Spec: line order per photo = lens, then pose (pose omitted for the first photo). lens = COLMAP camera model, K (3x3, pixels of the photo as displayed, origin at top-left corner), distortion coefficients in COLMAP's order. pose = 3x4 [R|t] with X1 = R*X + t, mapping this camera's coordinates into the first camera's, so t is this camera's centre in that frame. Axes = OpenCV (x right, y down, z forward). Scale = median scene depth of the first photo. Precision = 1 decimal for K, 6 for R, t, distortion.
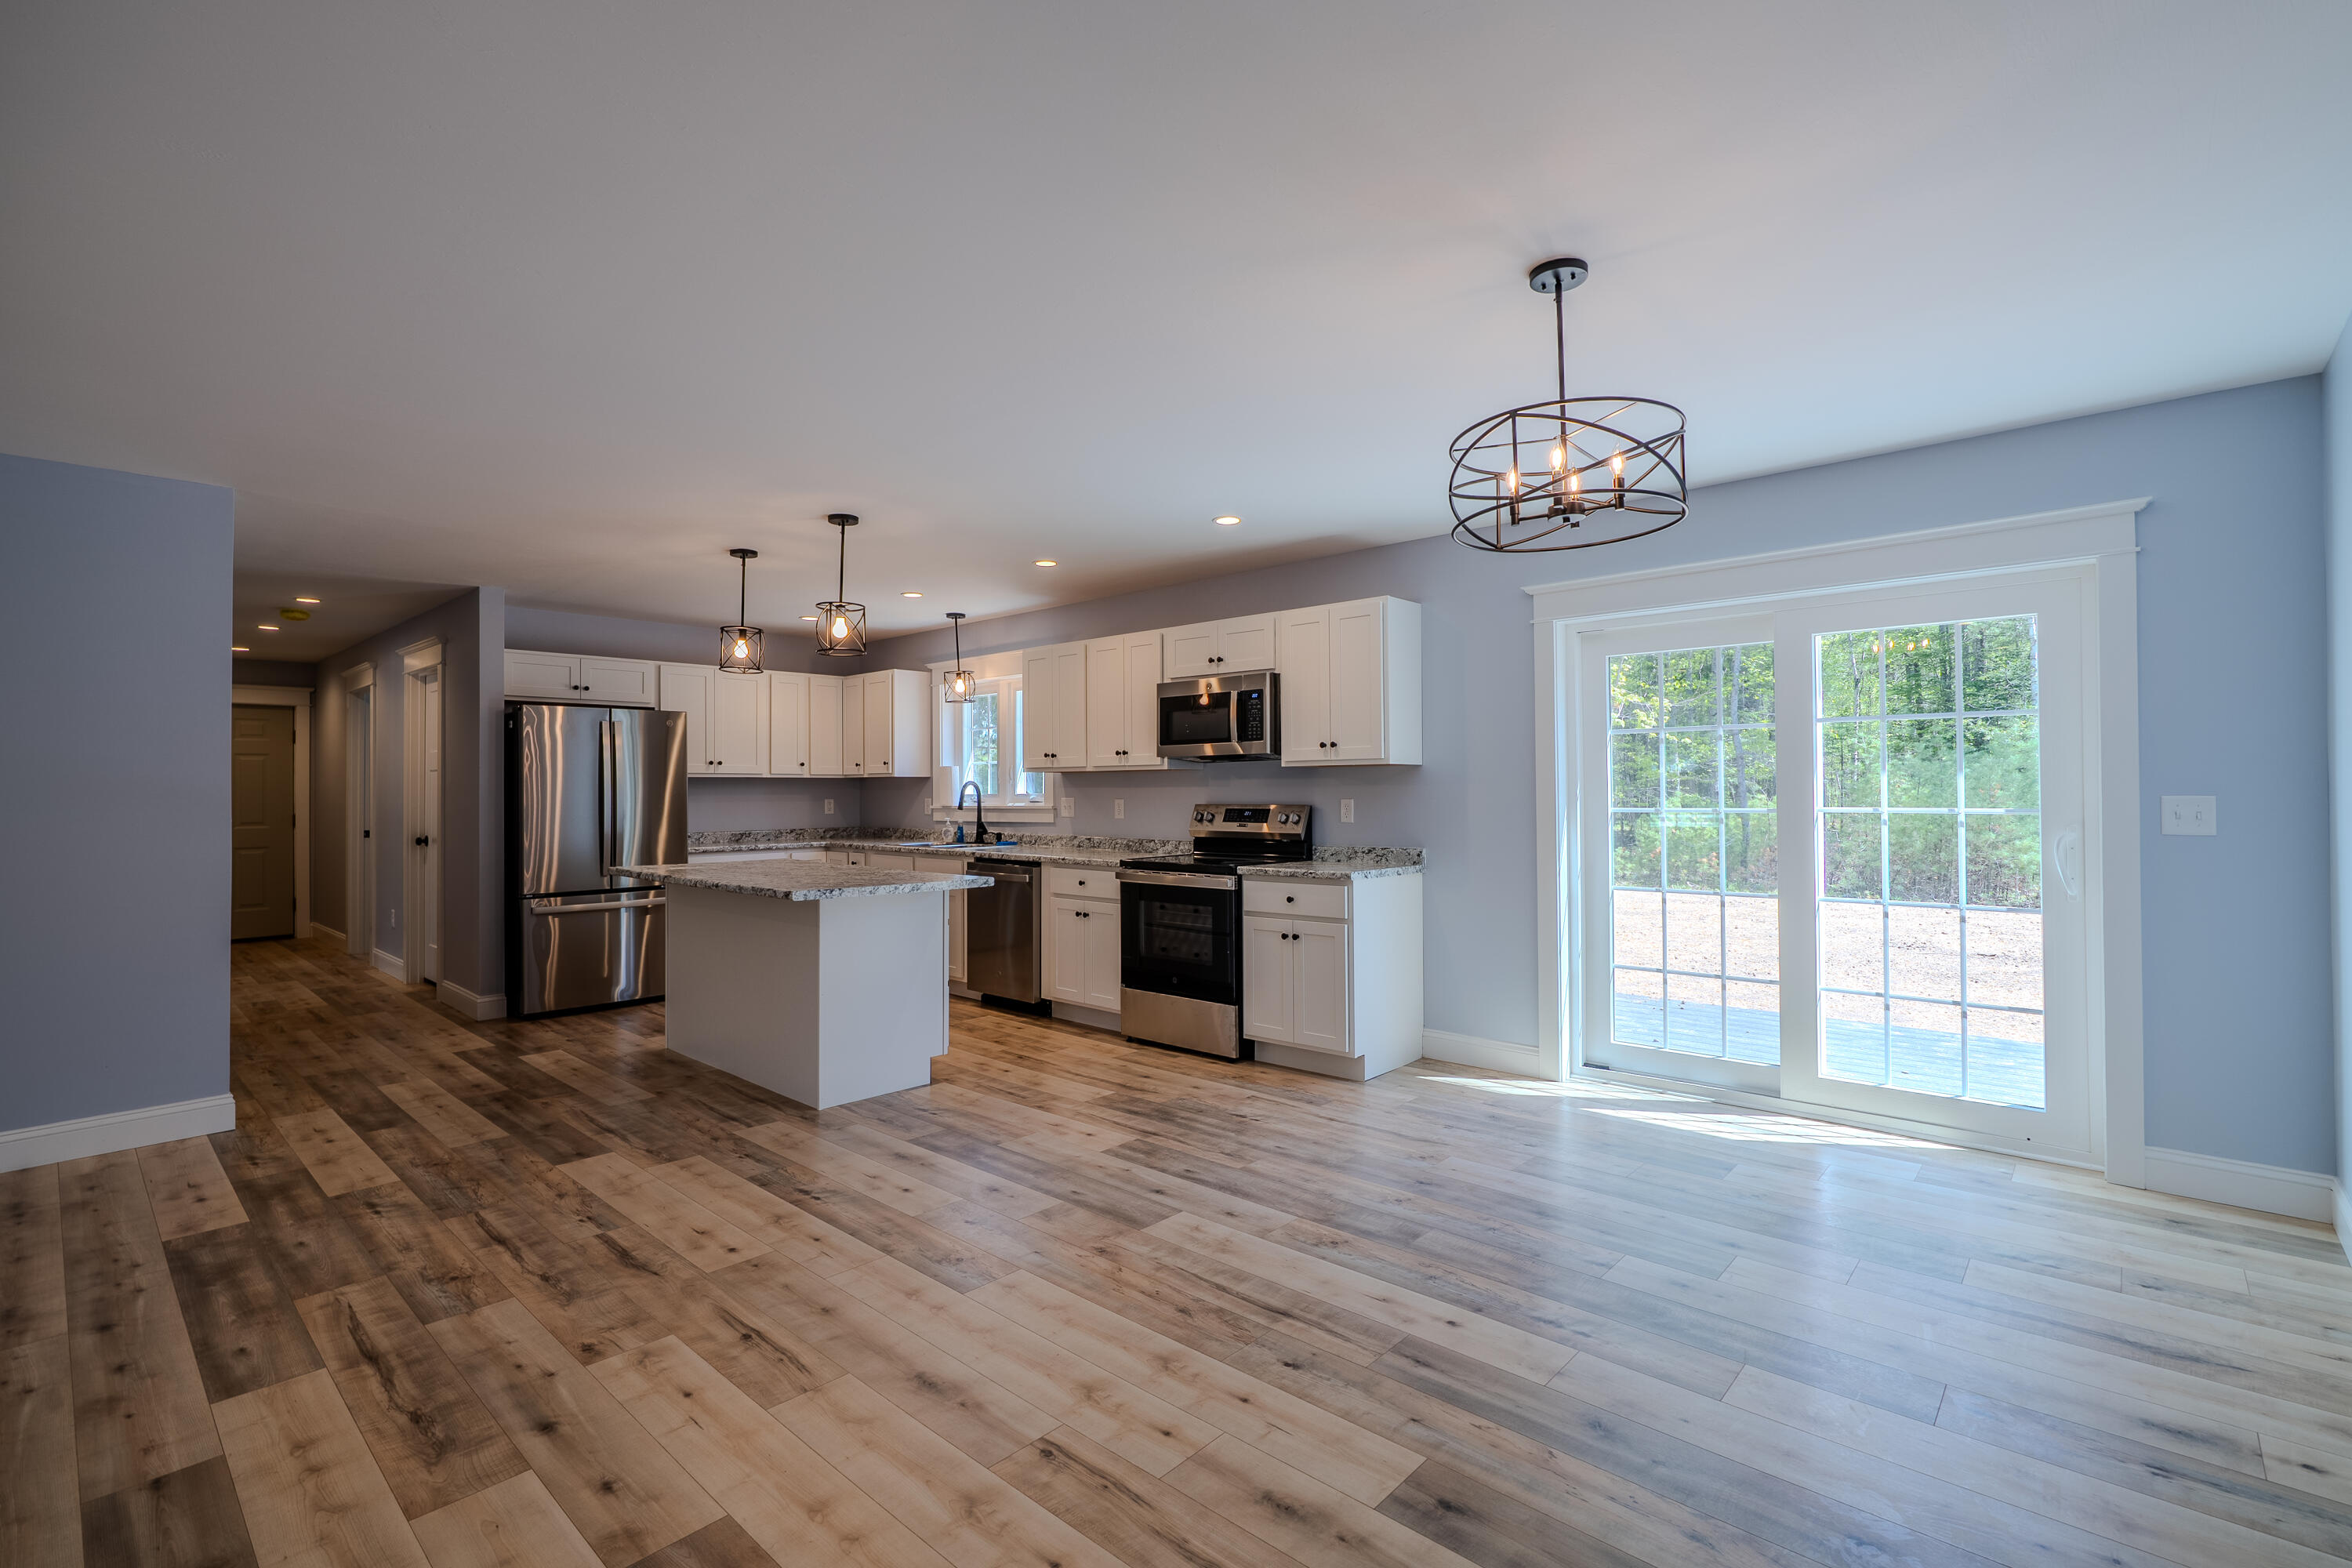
lens RADIAL K [[1053.0, 0, 1181.3], [0, 1053.0, 778.3], [0, 0, 1]] dist [-0.006008, 0.003164]
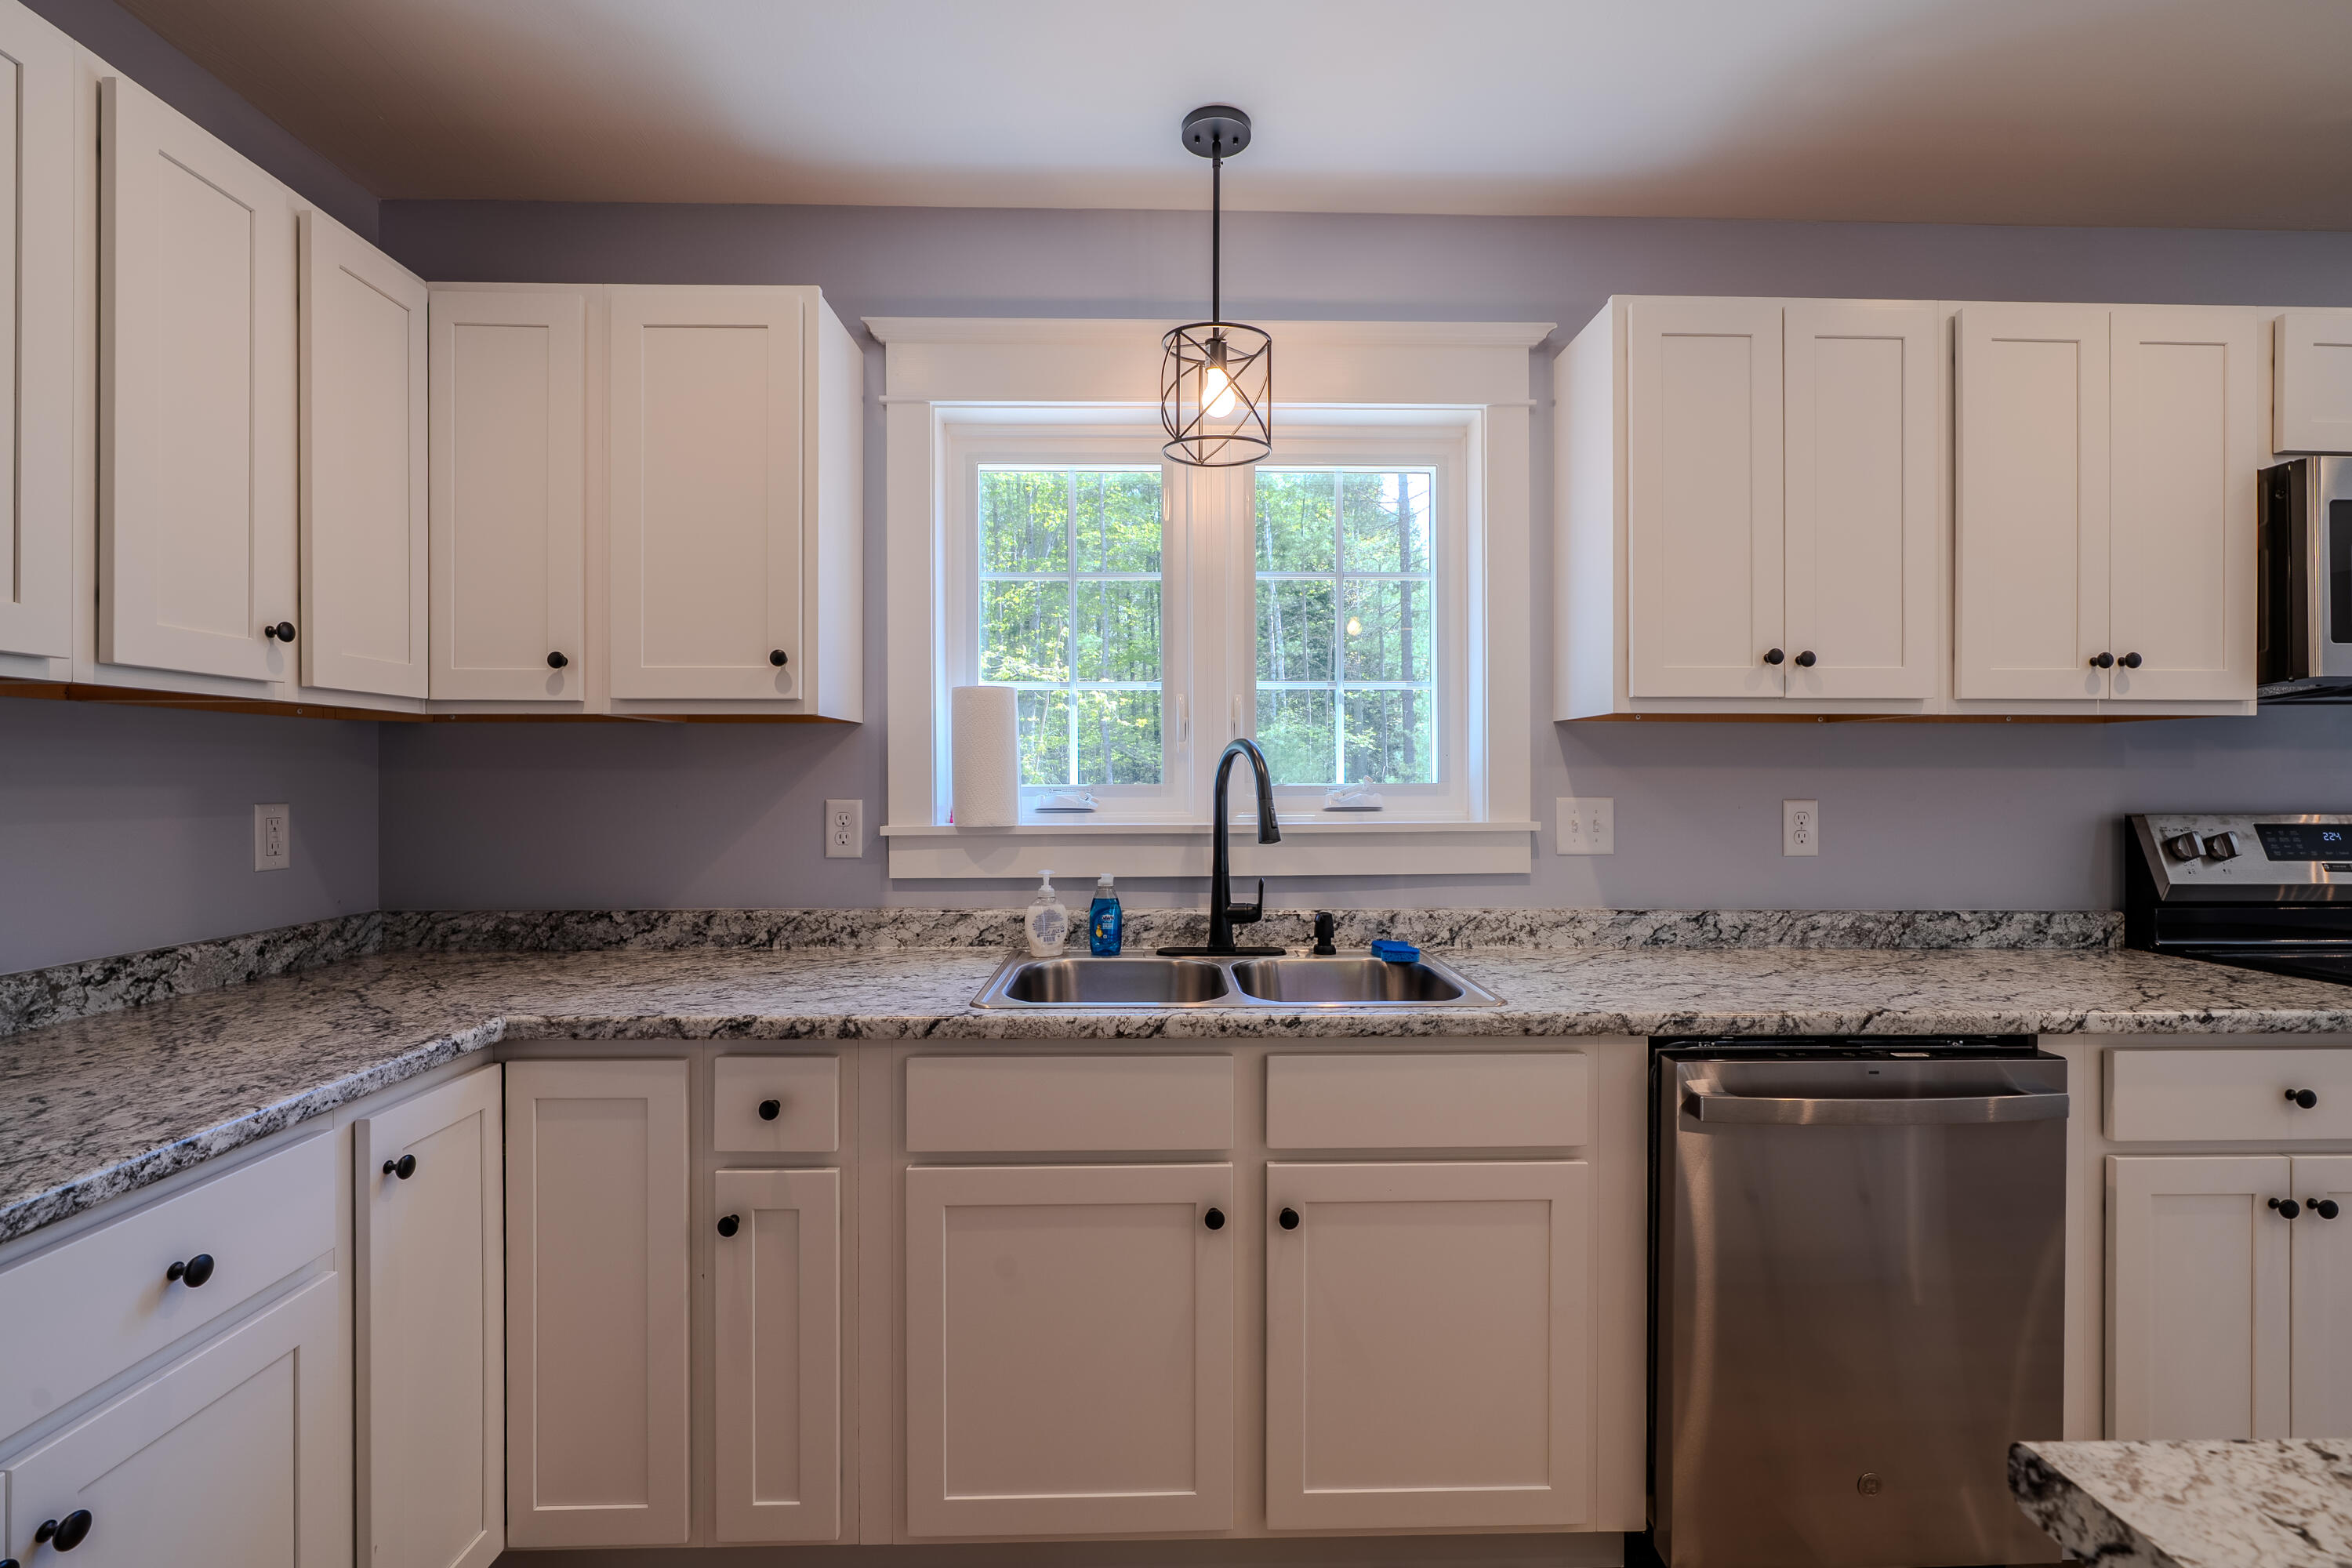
lens RADIAL K [[1053.0, 0, 1181.3], [0, 1053.0, 778.3], [0, 0, 1]] dist [-0.006008, 0.003164]
pose [[0.716137, 0.004831, 0.697943, -0.710567], [-0.012011, 0.999913, 0.005403, 0.020483], [-0.697856, -0.012252, 0.716133, 1.402814]]
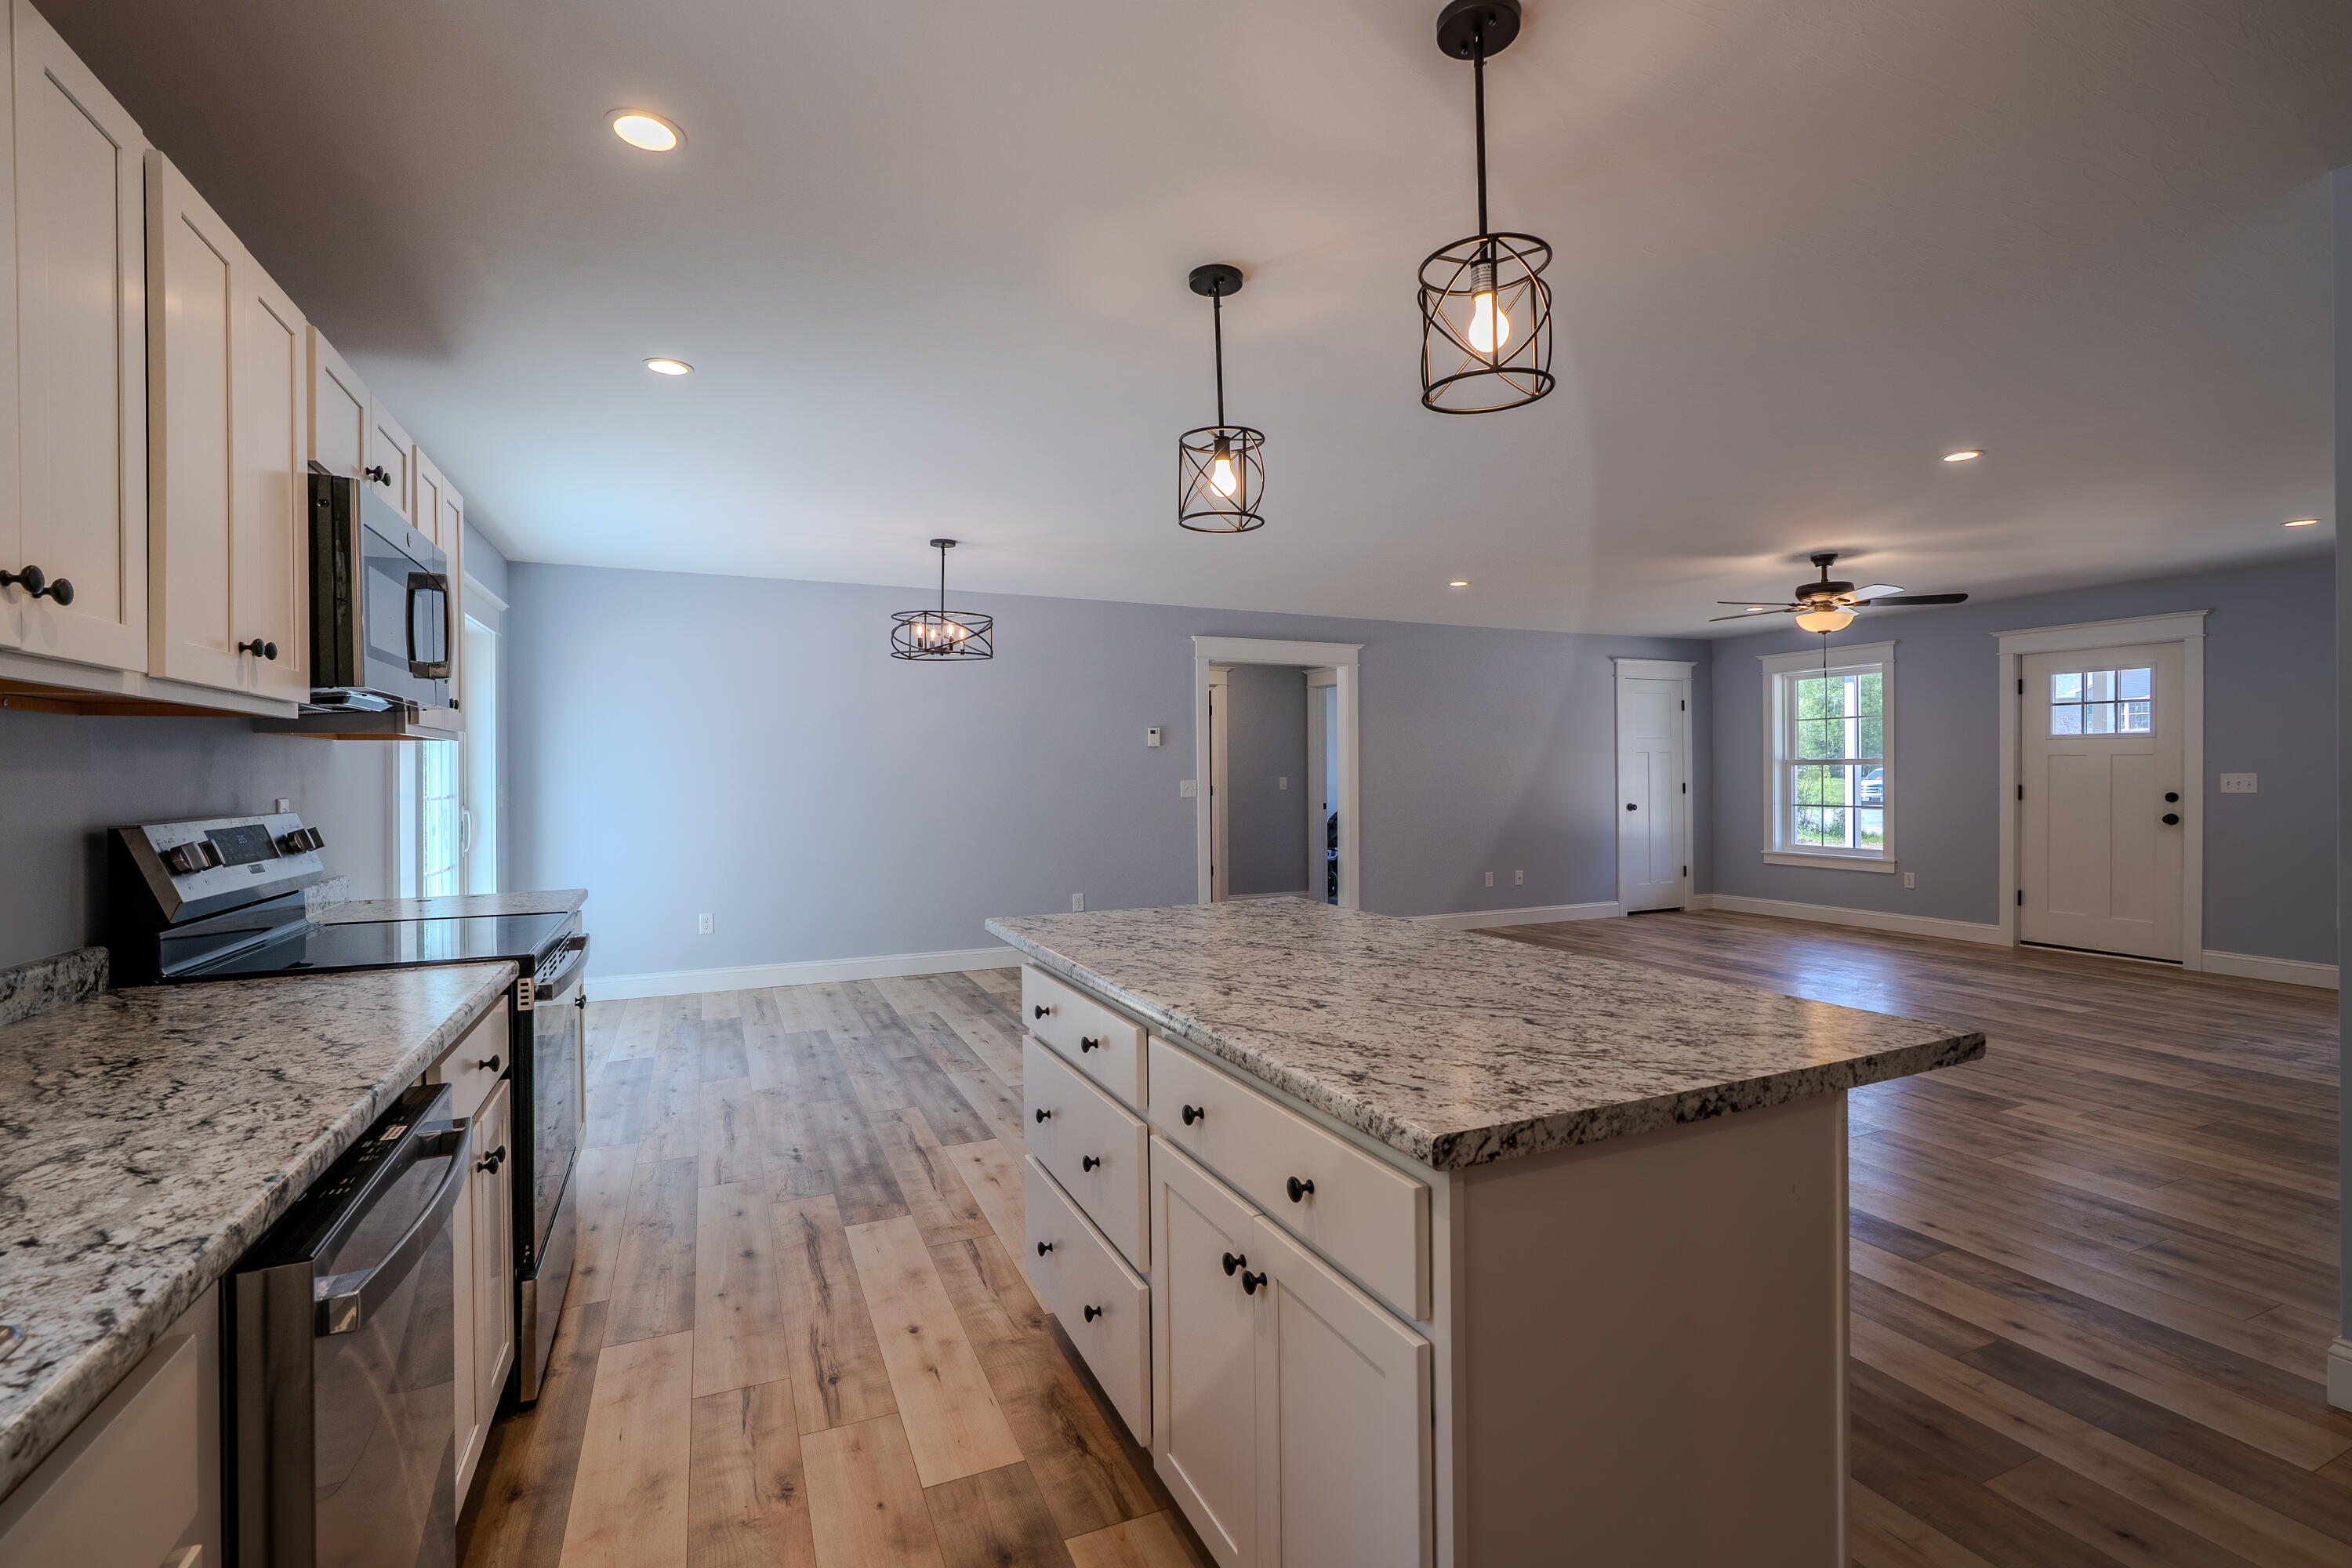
lens RADIAL K [[1053.0, 0, 1181.3], [0, 1053.0, 778.3], [0, 0, 1]] dist [-0.006008, 0.003164]
pose [[-0.918235, 0.010055, 0.395907, -0.578443], [0.007542, 0.999940, -0.007902, 0.022358], [-0.395963, -0.004270, -0.918256, 1.683686]]
